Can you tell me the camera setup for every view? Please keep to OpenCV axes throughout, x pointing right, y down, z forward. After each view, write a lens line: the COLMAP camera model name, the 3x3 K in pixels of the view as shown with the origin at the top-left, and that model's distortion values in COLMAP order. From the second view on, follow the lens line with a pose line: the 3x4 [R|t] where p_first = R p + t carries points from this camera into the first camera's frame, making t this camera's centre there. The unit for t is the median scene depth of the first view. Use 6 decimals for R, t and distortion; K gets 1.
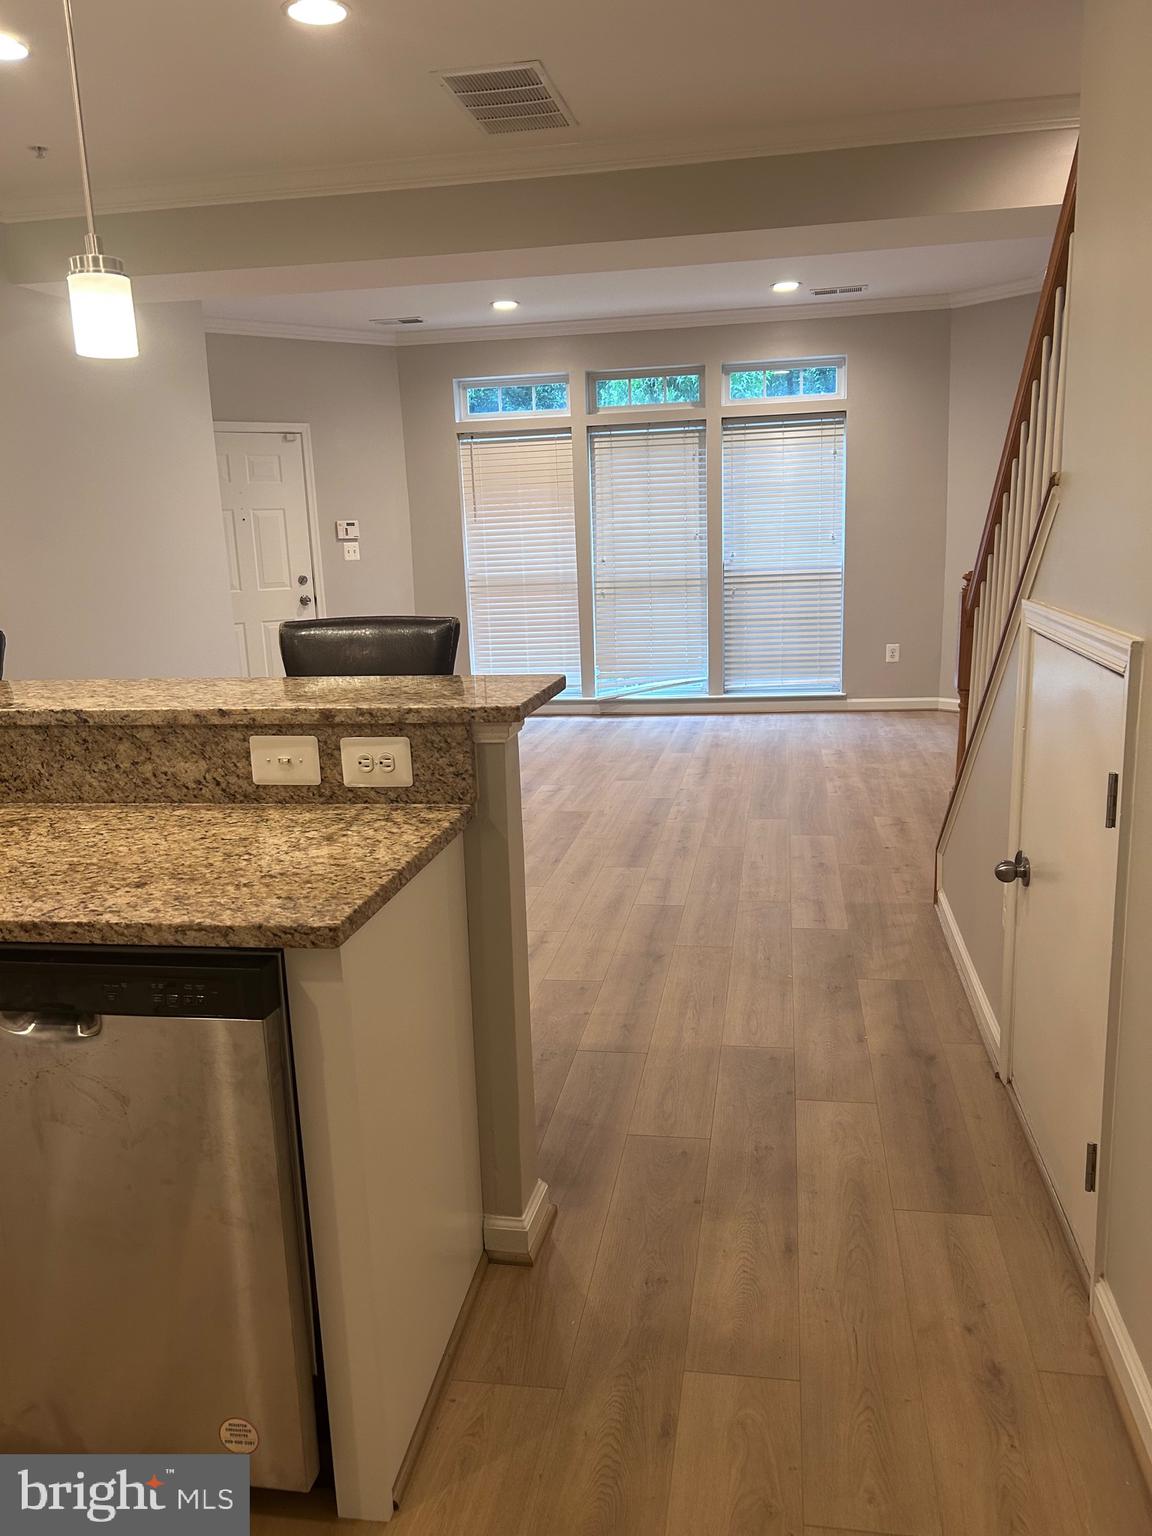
lens RADIAL K [[1163.9, 0, 576.9], [0, 1163.9, 770.9], [0, 0, 1]] dist [0.044229, -0.037427]
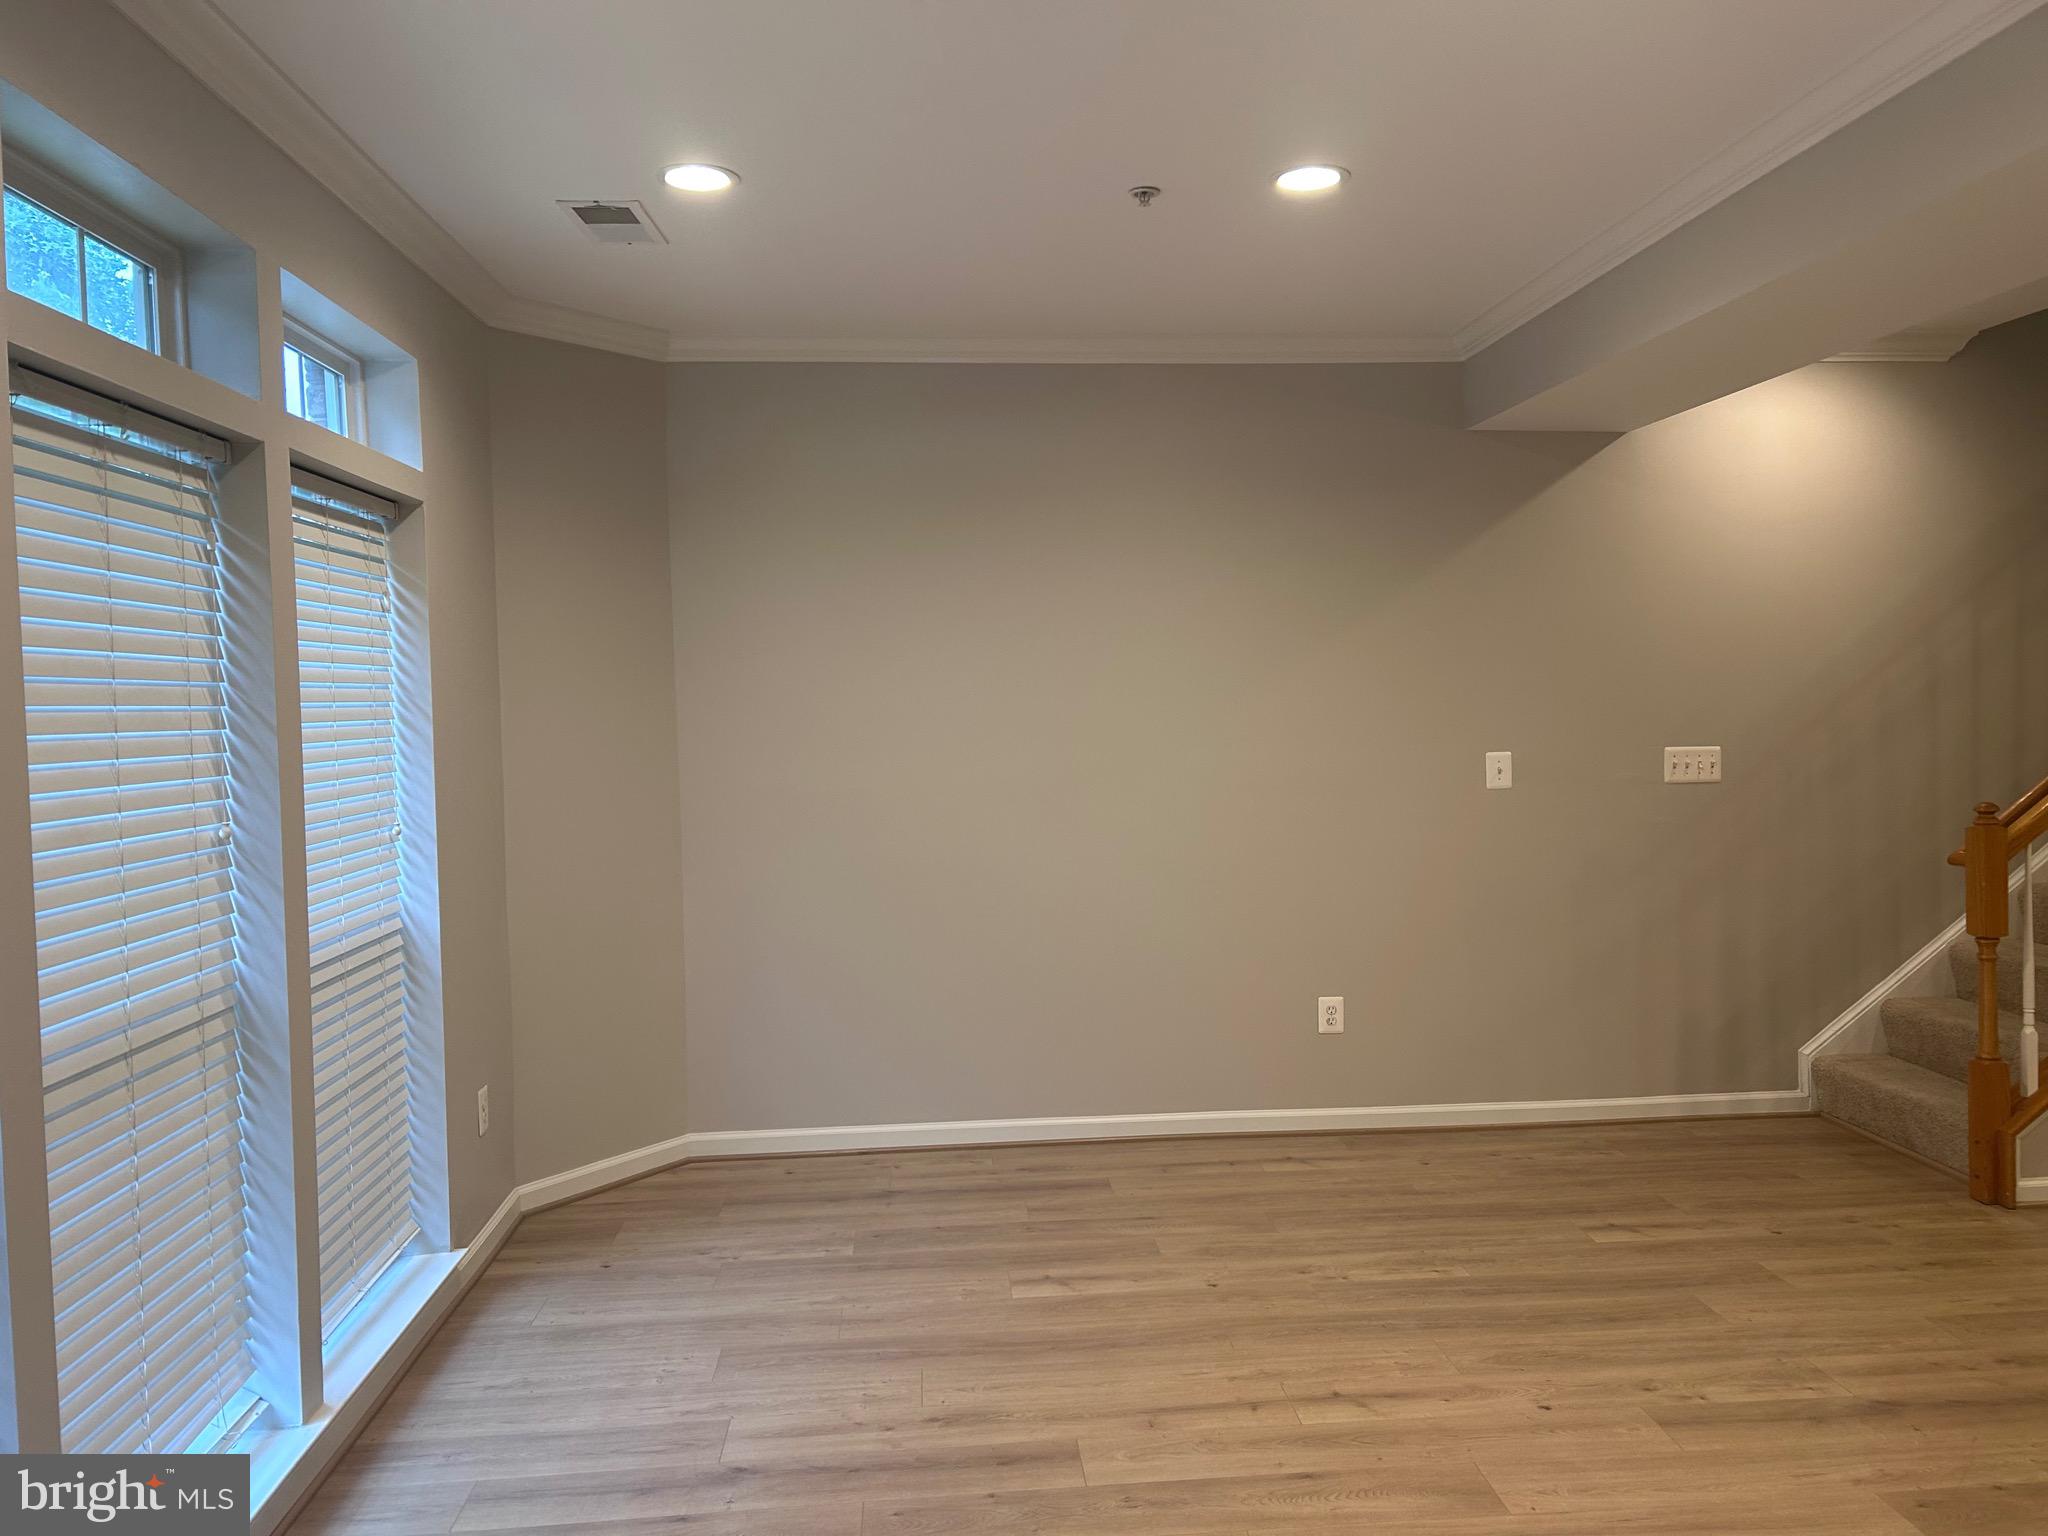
lens RADIAL K [[1551.9, 0, 1045.8], [0, 1551.9, 762.1], [0, 0, 1]] dist [0.044229, -0.037427]
pose [[-0.253577, 0.004537, 0.967305, -0.502362], [0.235214, 0.970264, 0.057110, -0.350738], [-0.938282, 0.242006, -0.247104, 1.599570]]
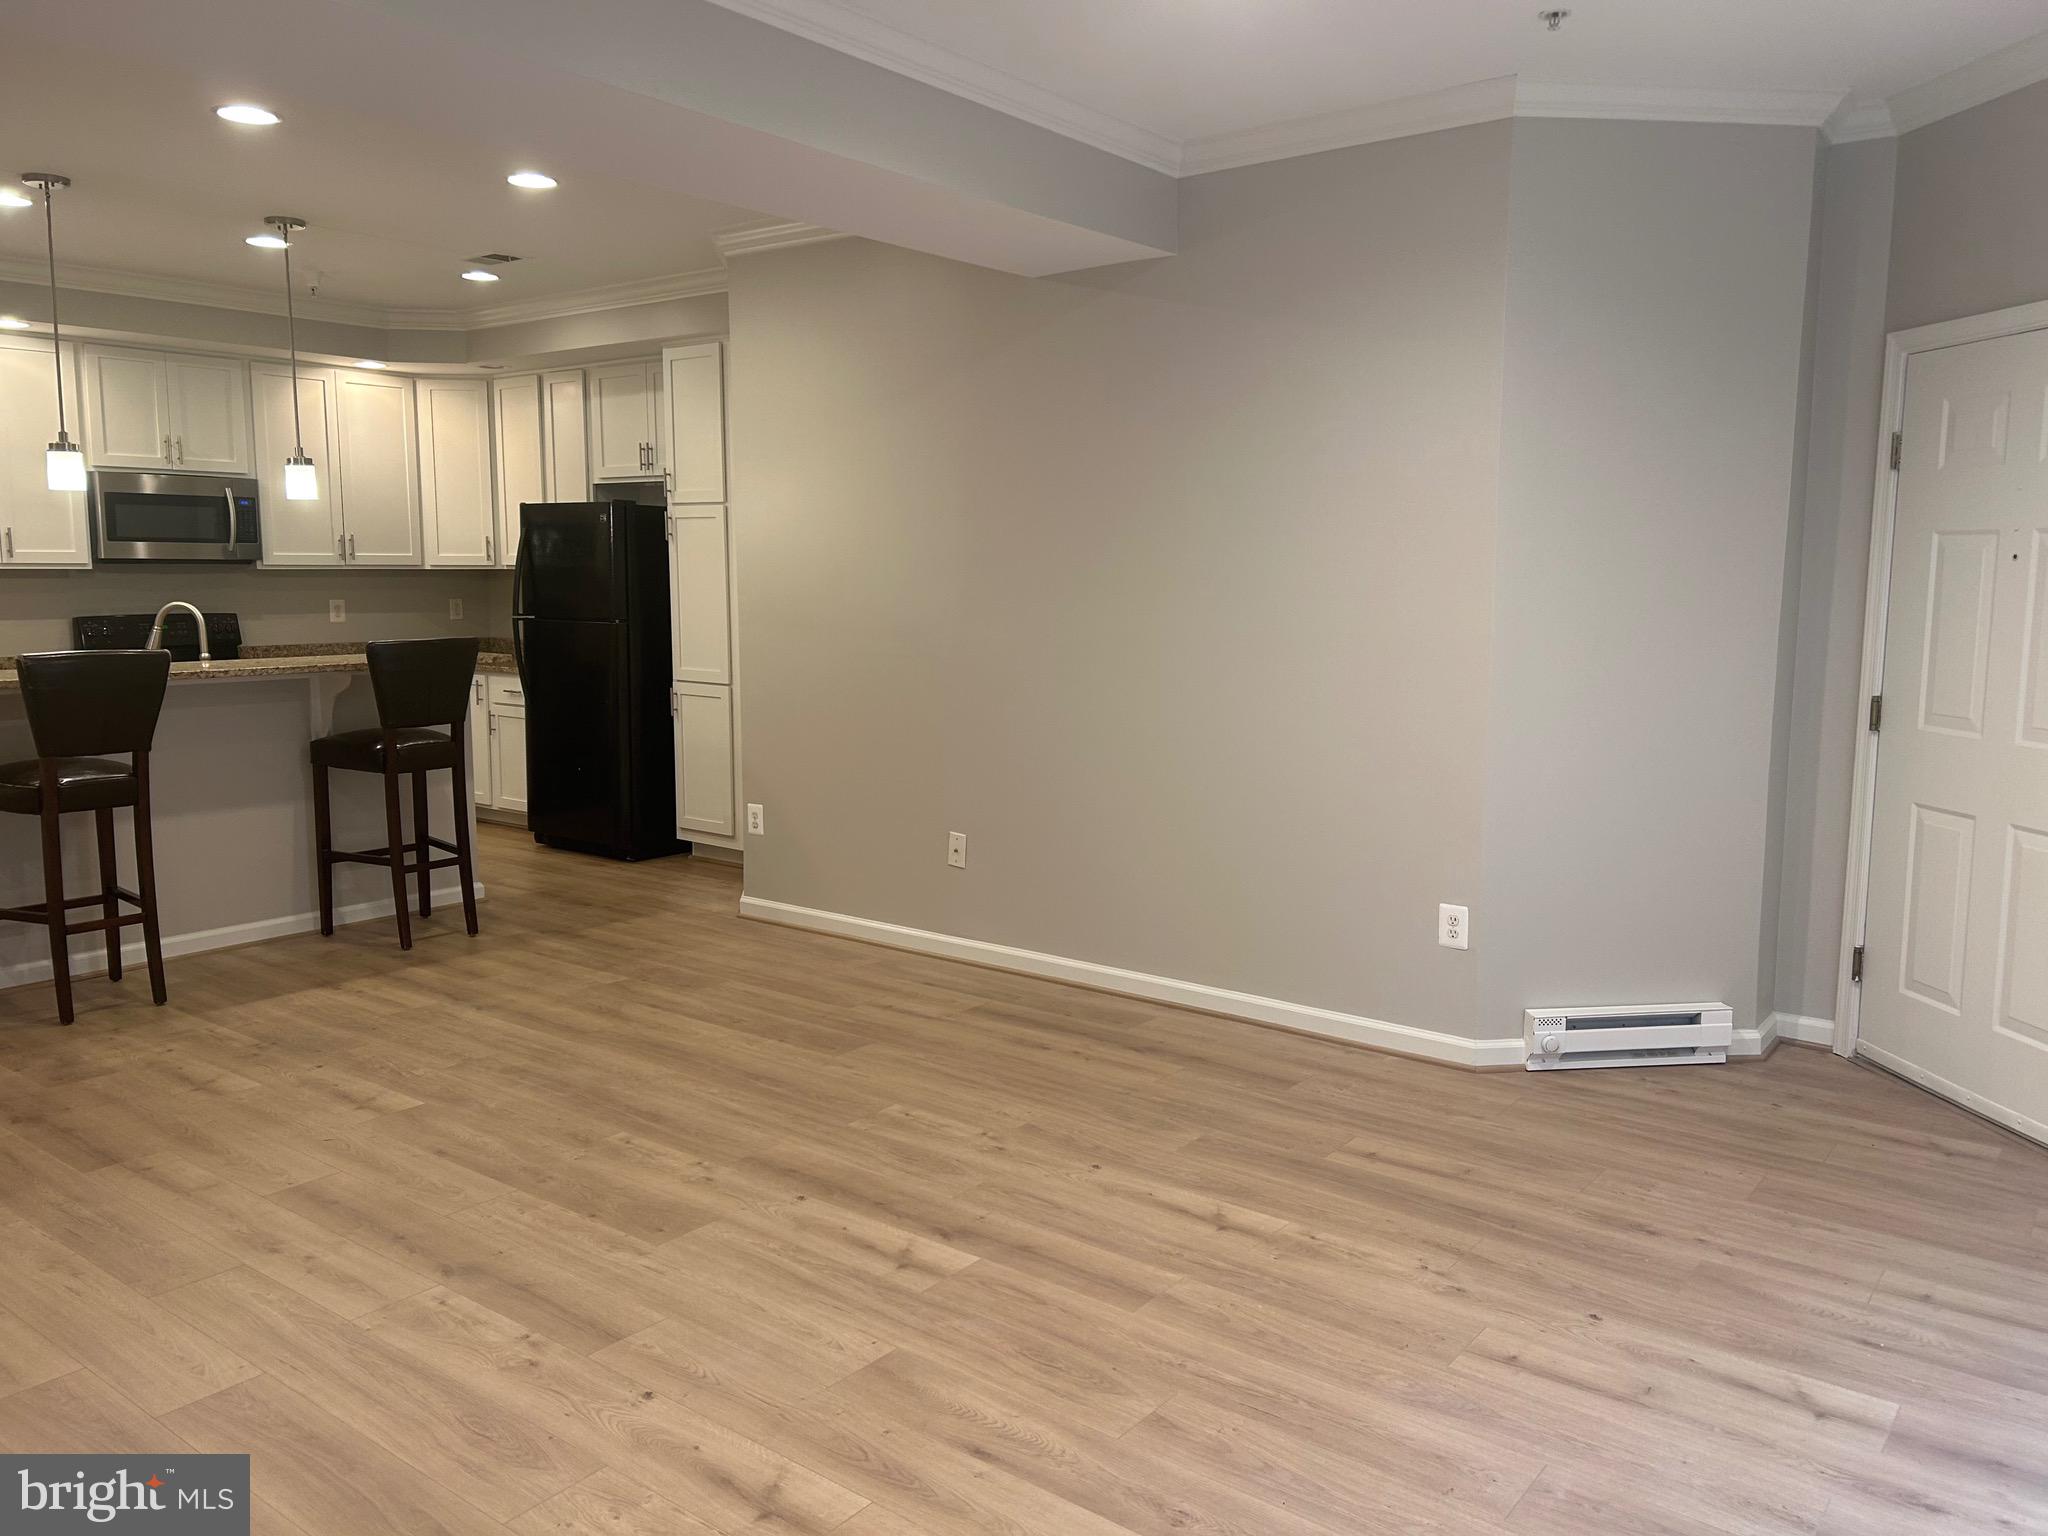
lens RADIAL K [[1551.9, 0, 1029.5], [0, 1551.9, 765.4], [0, 0, 1]] dist [0.044229, -0.037427]
pose [[-0.464206, 0.153664, -0.872296, 0.518160], [-0.172209, 0.950384, 0.259064, -0.374382], [0.868825, 0.270476, -0.414712, 1.587109]]
